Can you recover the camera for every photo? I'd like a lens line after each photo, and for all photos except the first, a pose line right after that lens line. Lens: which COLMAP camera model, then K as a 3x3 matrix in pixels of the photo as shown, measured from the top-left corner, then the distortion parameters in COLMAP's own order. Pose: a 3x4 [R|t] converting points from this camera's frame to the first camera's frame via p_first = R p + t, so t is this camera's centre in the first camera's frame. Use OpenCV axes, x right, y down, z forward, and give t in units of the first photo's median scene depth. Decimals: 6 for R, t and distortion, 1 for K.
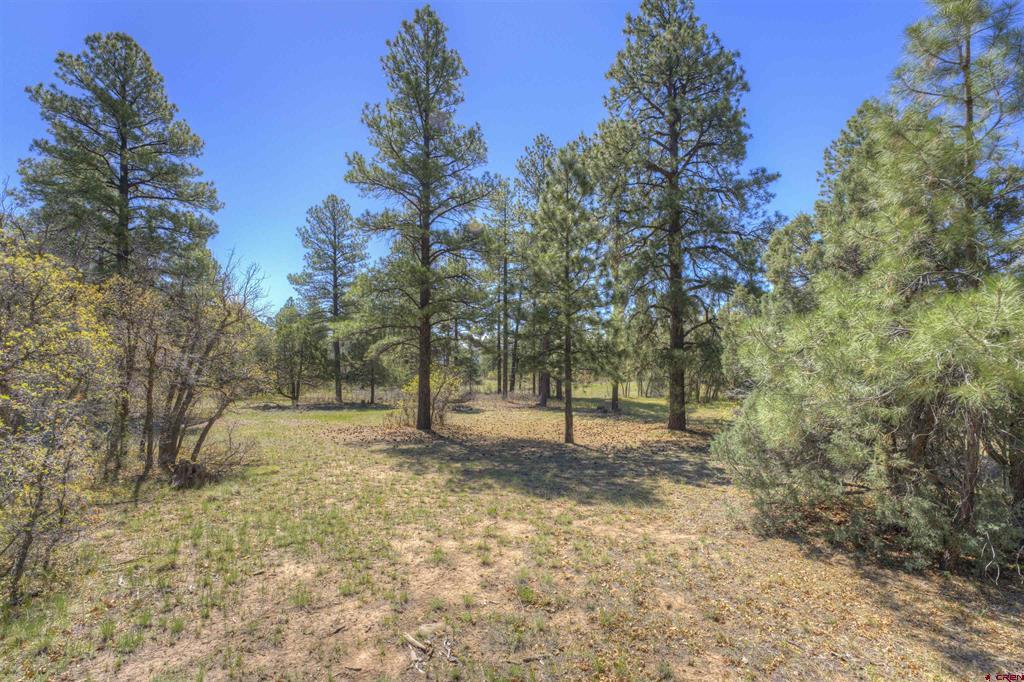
lens RADIAL K [[414.6, 0, 524.4], [0, 414.6, 323.2], [0, 0, 1]] dist [0.000598, -0.000215]
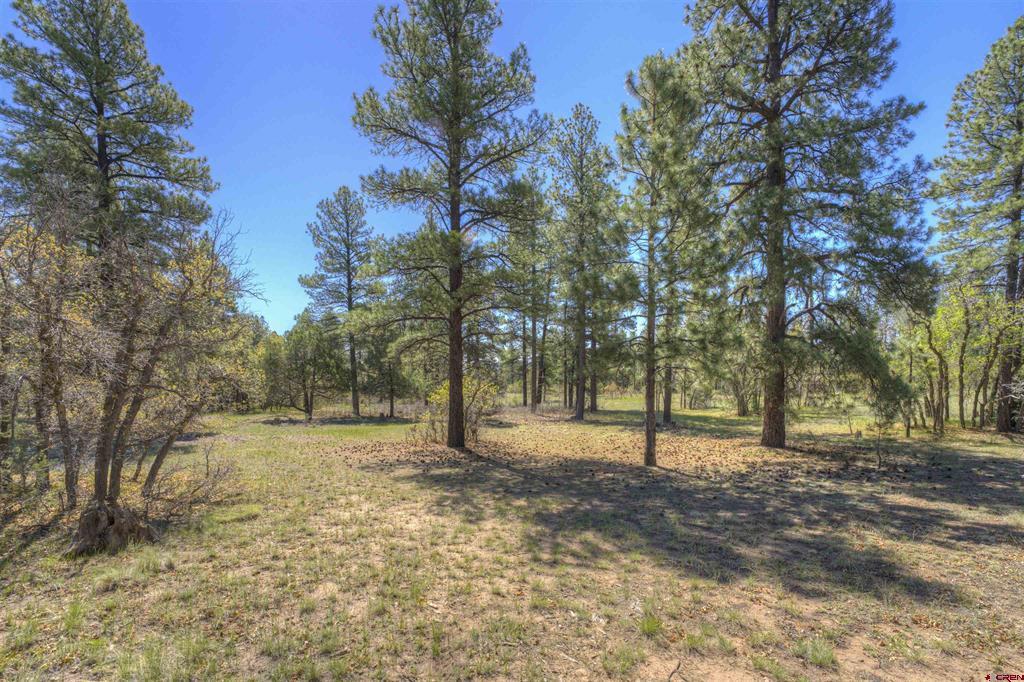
lens RADIAL K [[418.3, 0, 512.0], [0, 418.3, 341.0], [0, 0, 1]] dist [-0.000441, 0.000353]
pose [[0.997697, -0.016777, -0.065719, -0.074220], [0.017369, 0.999813, 0.008451, 0.042745], [0.065565, -0.009573, 0.997802, 0.188602]]
